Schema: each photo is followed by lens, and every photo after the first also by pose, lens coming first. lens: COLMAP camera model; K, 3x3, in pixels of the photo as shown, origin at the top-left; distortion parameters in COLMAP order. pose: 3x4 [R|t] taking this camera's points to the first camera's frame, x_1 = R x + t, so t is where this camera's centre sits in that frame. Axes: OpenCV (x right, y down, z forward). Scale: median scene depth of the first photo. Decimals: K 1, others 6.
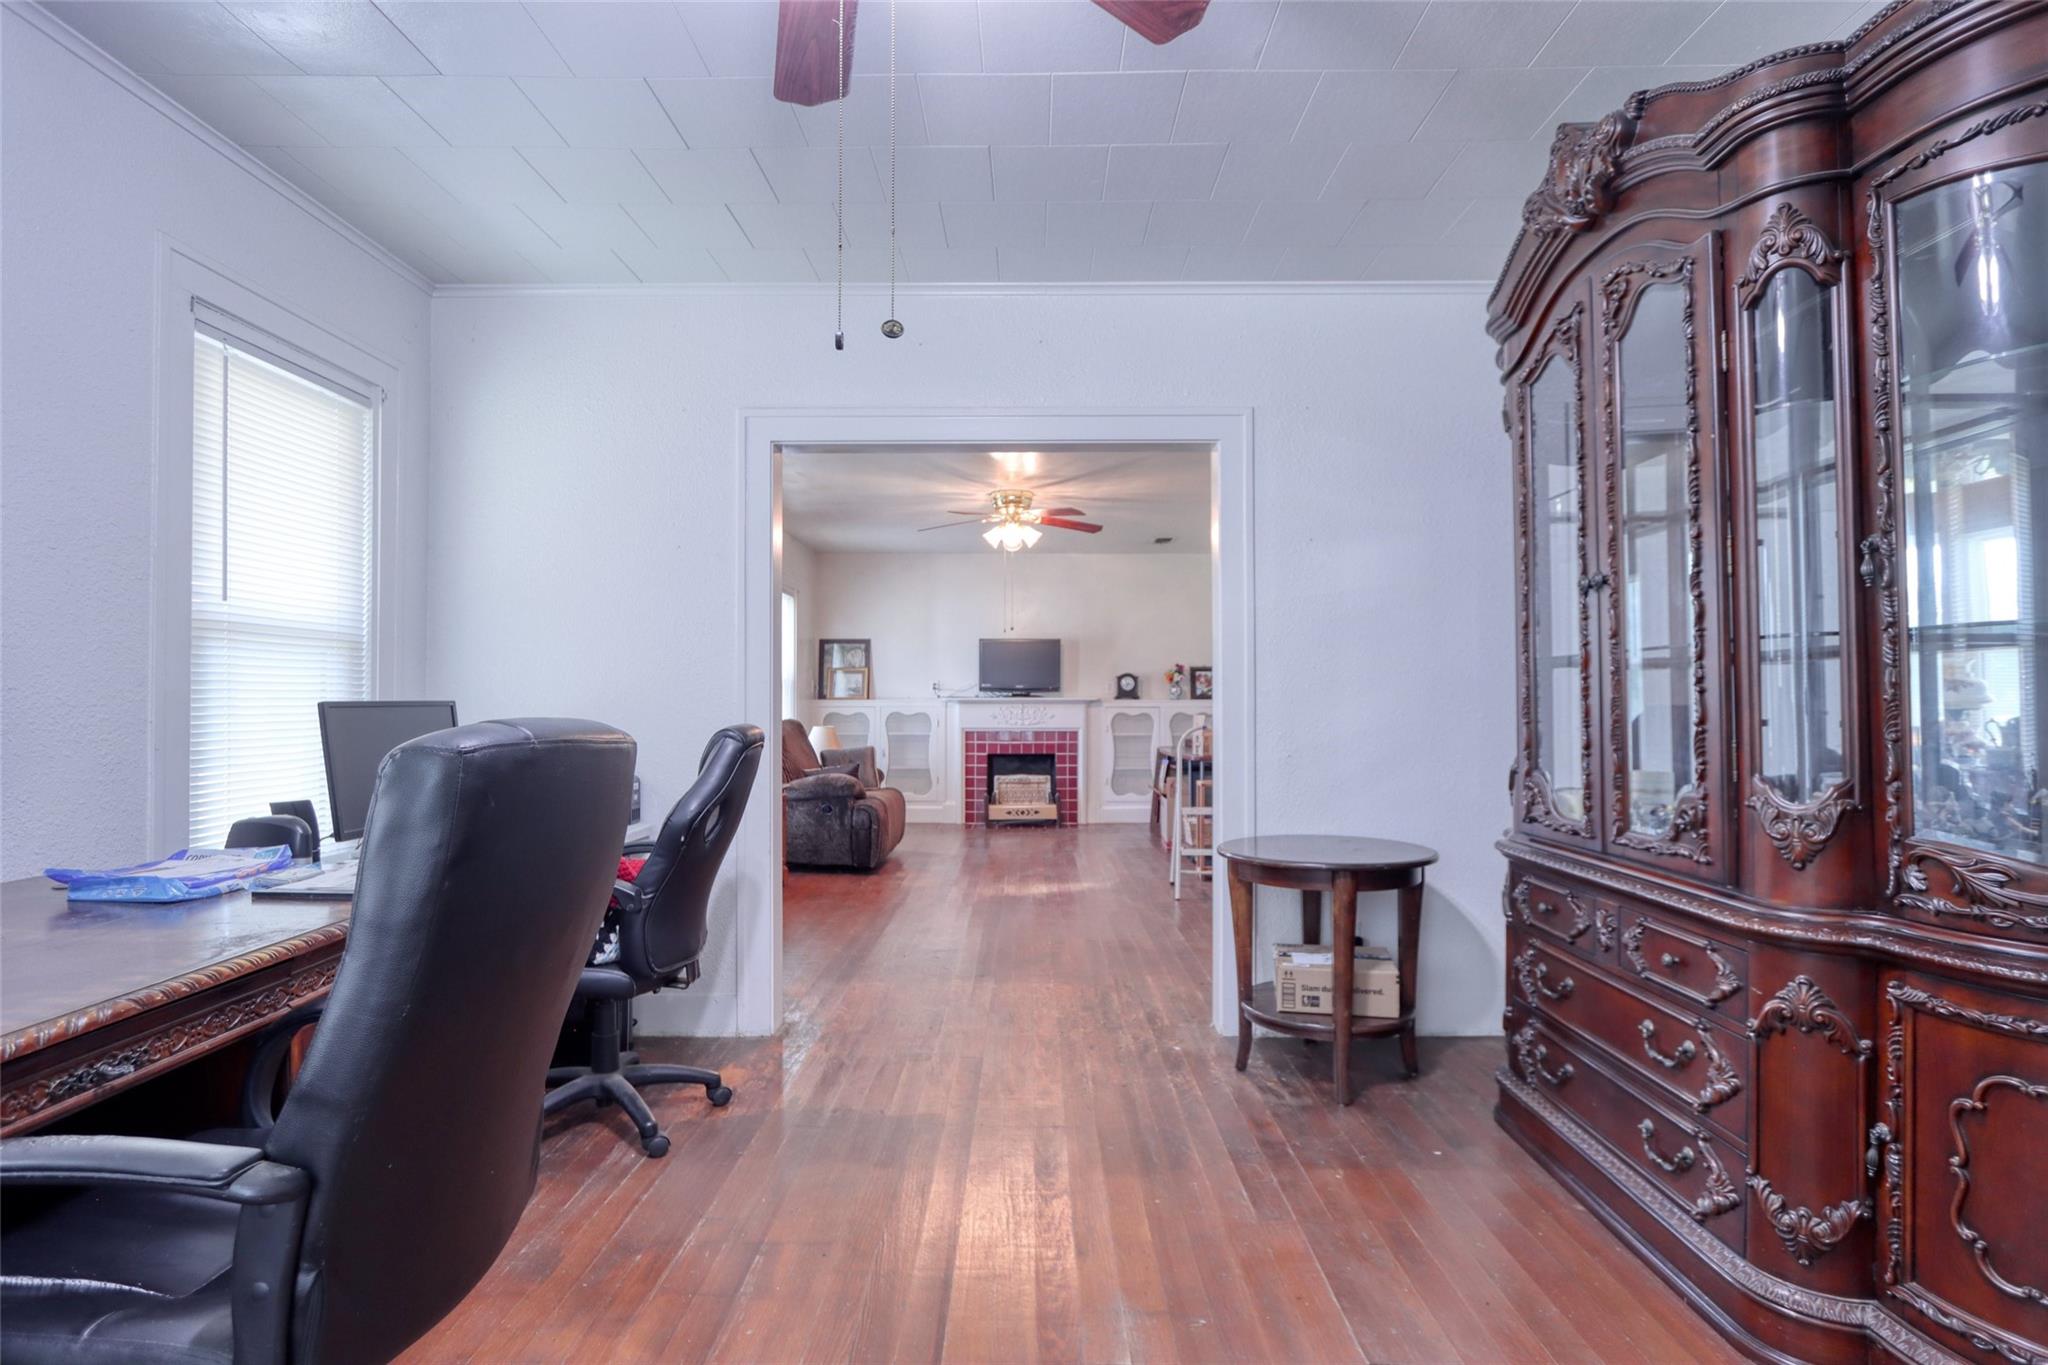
lens RADIAL K [[1000.5, 0, 1016.1], [0, 1000.5, 698.3], [0, 0, 1]] dist [-0.004912, 0.001523]
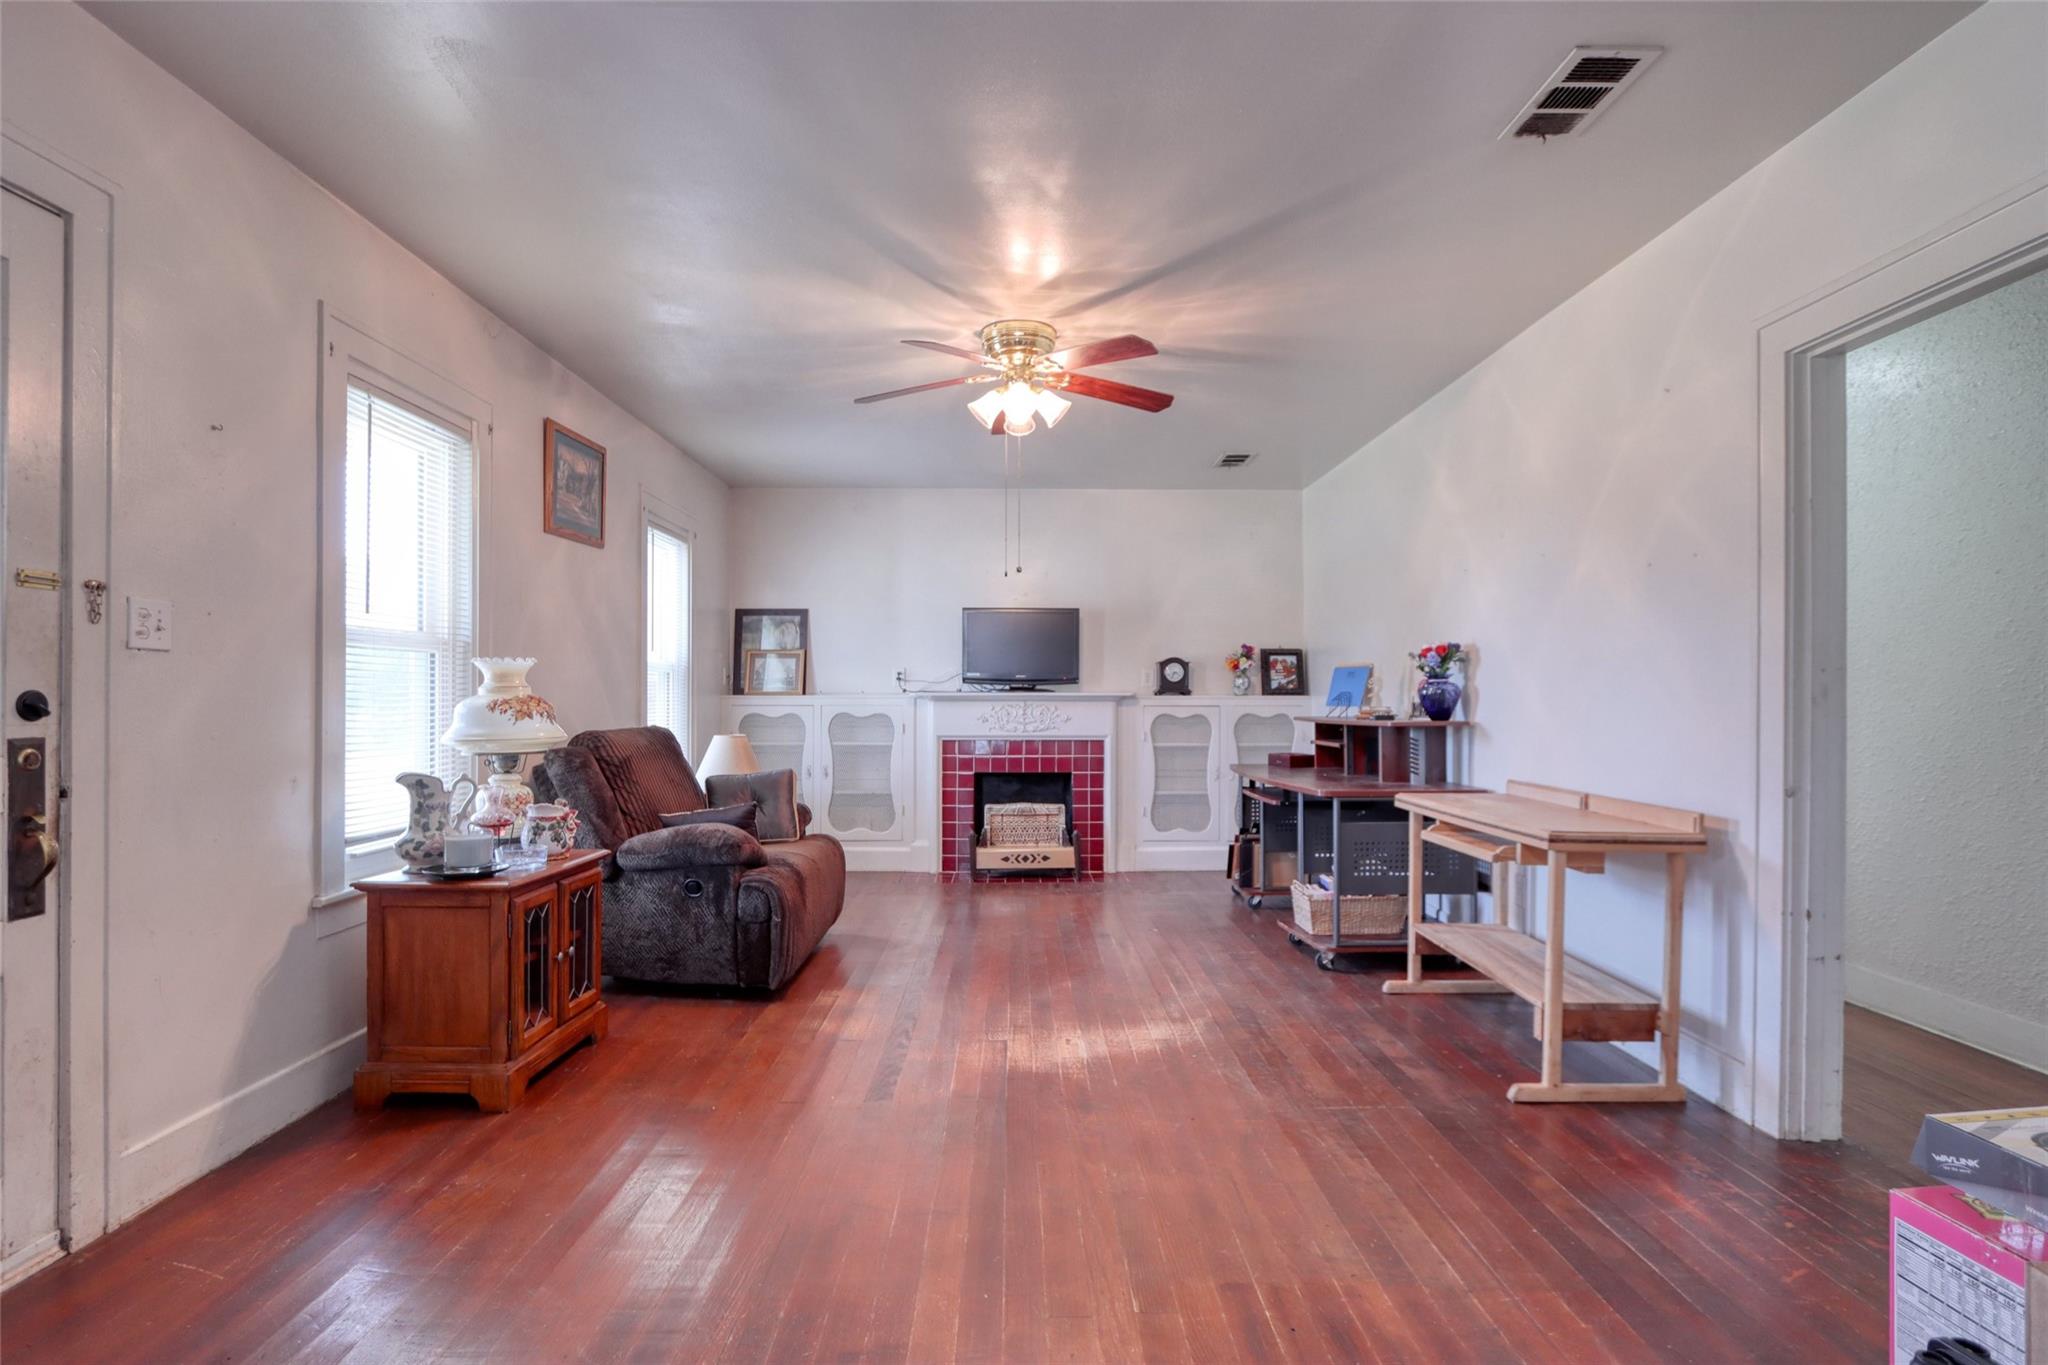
lens RADIAL K [[1000.5, 0, 1016.1], [0, 1000.5, 698.3], [0, 0, 1]] dist [-0.004912, 0.001523]
pose [[0.999896, 0.000692, 0.014402, -0.009704], [-0.000745, 0.999993, 0.003712, 0.000984], [-0.014400, -0.003722, 0.999889, 0.304229]]
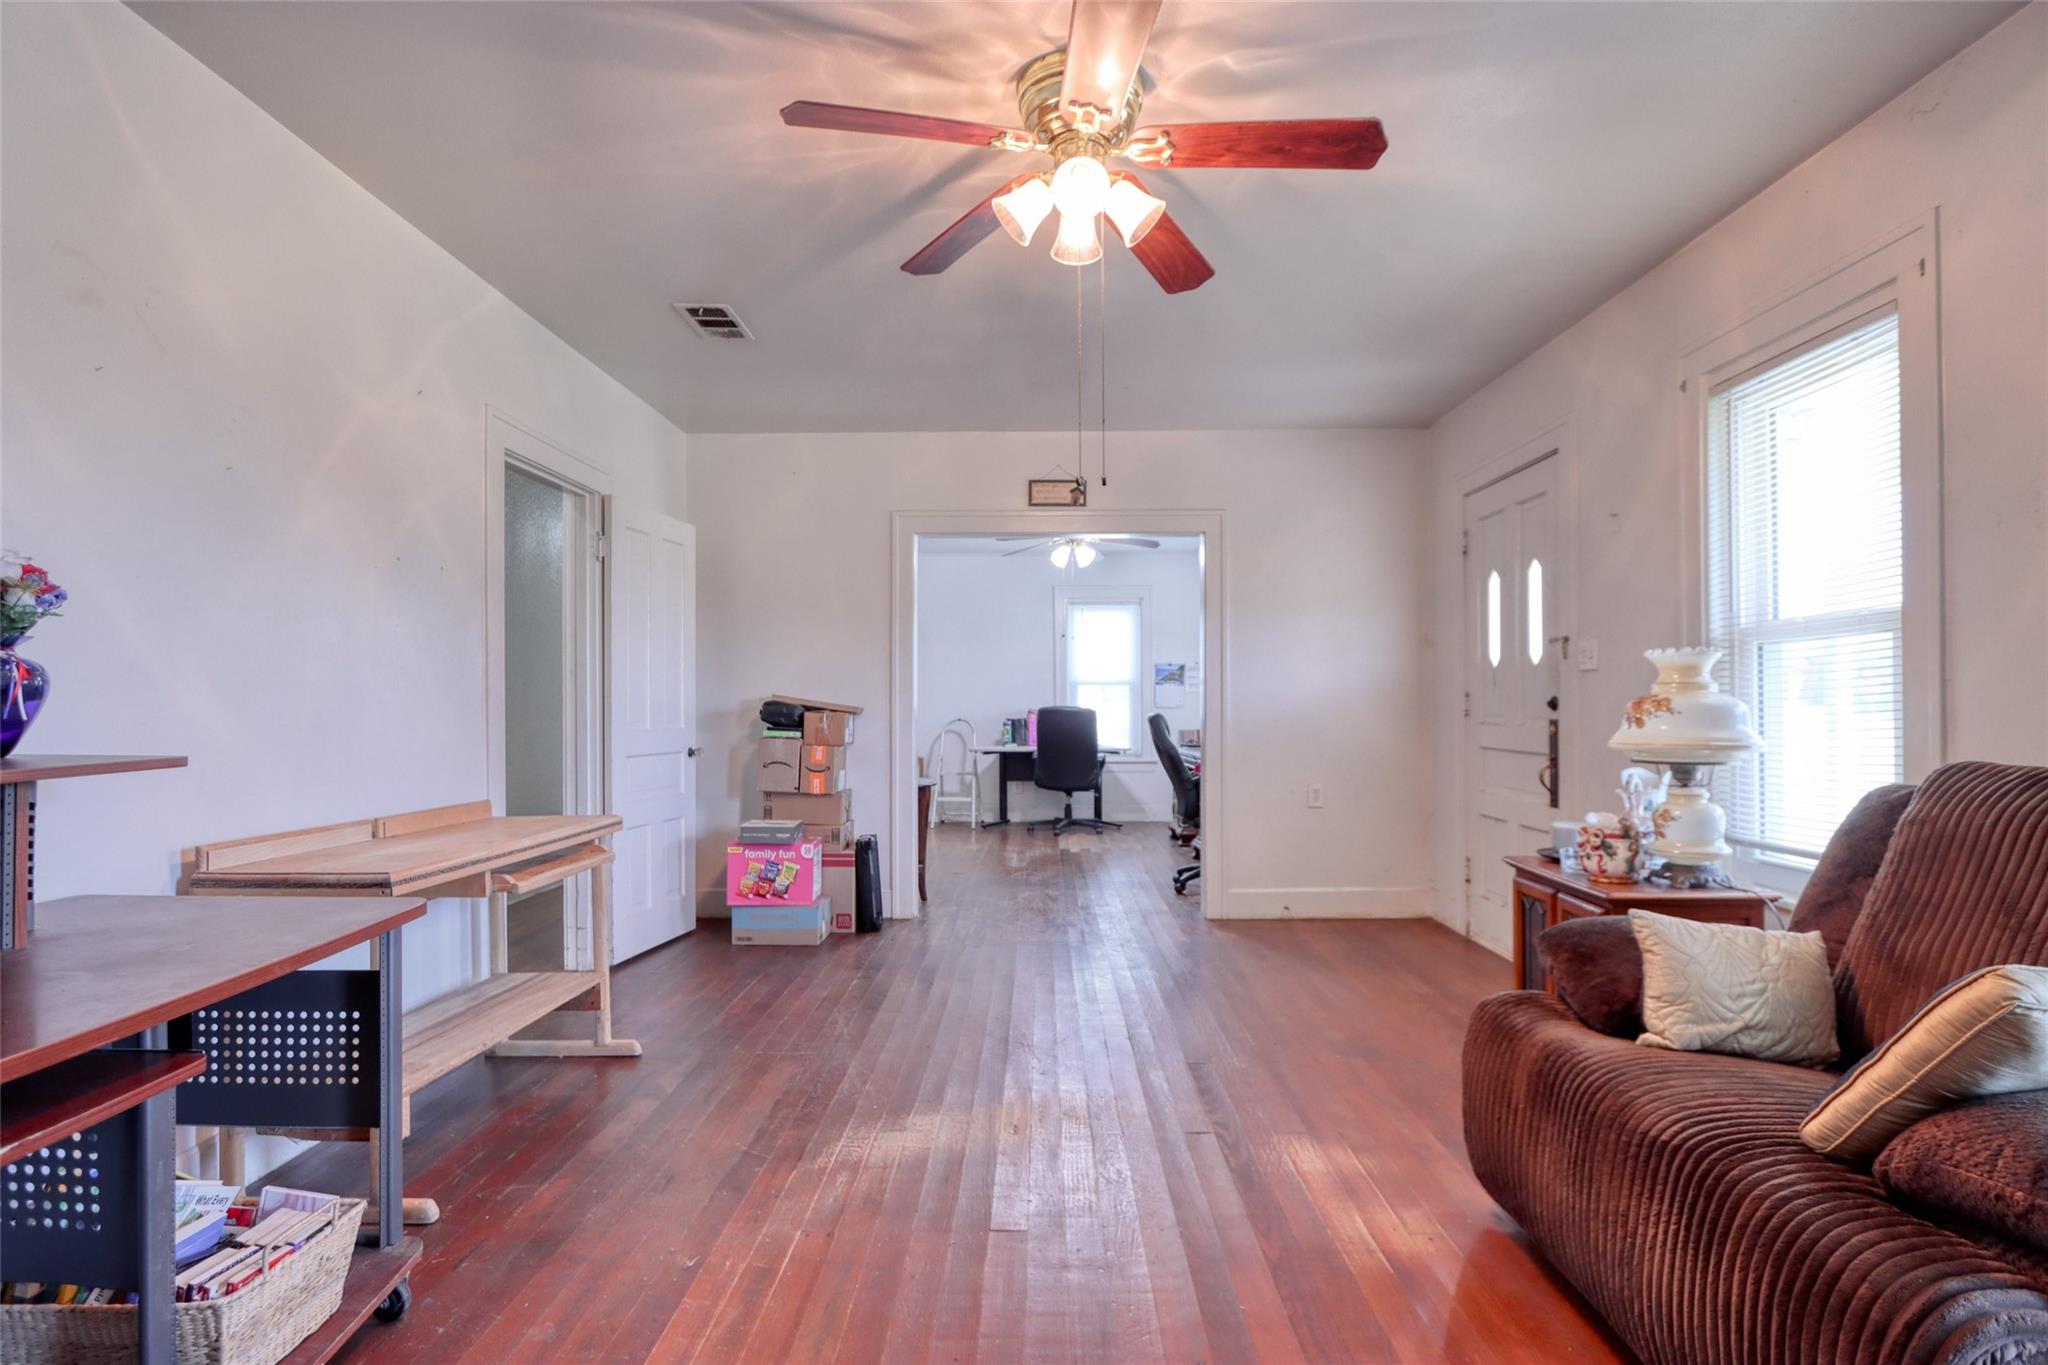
lens RADIAL K [[1000.5, 0, 1016.1], [0, 1000.5, 698.3], [0, 0, 1]] dist [-0.004912, 0.001523]
pose [[-0.999909, 0.003603, 0.013038, 0.009115], [0.003456, 0.999931, -0.011259, 0.005176], [-0.013078, -0.011213, -0.999852, 0.932140]]
